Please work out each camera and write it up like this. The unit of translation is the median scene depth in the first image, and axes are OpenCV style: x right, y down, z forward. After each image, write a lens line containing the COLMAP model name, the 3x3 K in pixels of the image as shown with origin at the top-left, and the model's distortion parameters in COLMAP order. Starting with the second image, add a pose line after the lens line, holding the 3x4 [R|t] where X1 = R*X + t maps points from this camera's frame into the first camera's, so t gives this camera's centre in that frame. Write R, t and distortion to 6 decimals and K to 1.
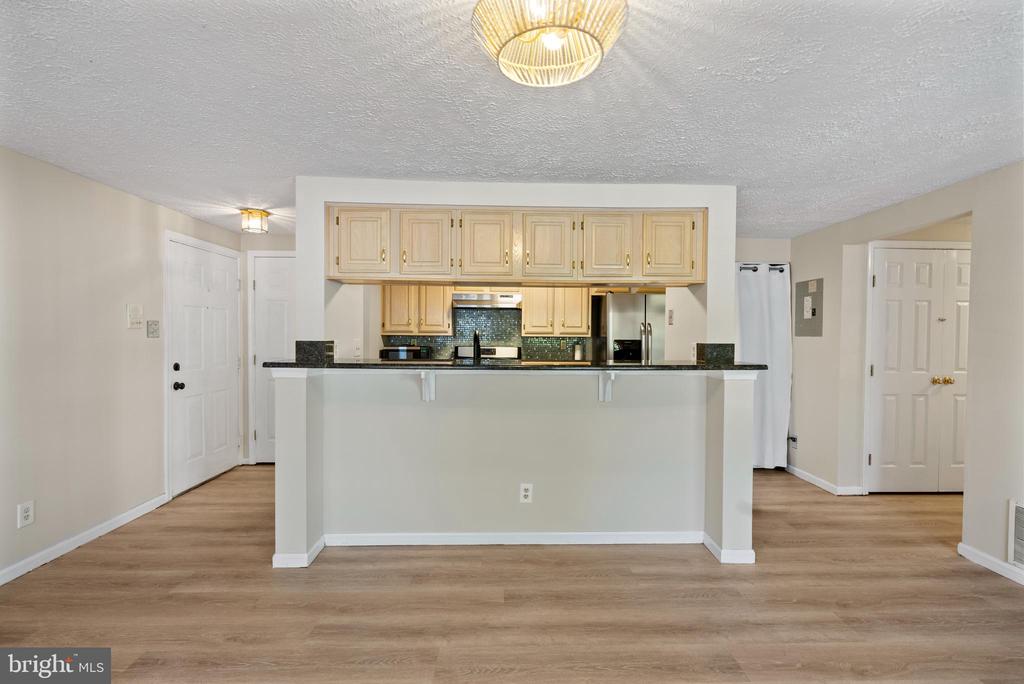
lens RADIAL K [[463.7, 0, 513.4], [0, 463.7, 345.1], [0, 0, 1]] dist [-0.002825, 0.000199]
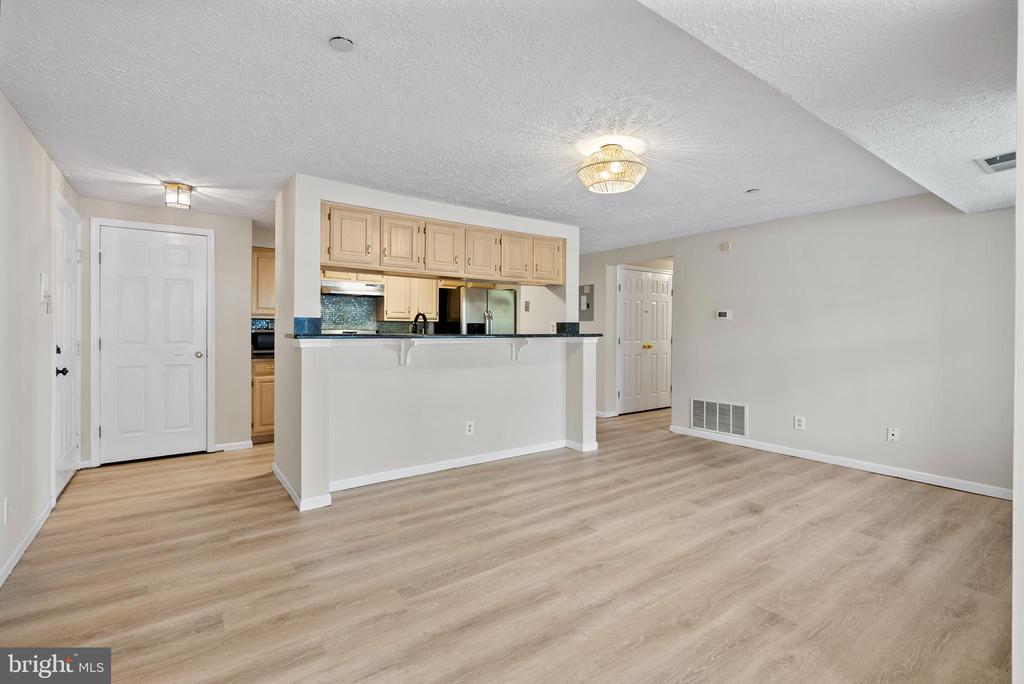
lens RADIAL K [[465.8, 0, 516.7], [0, 465.8, 332.4], [0, 0, 1]] dist [0.000753, 0.000107]
pose [[0.824958, -0.006563, 0.565156, -0.645876], [0.013715, 0.999871, -0.008408, 0.043116], [-0.565028, 0.014687, 0.824941, -0.244636]]
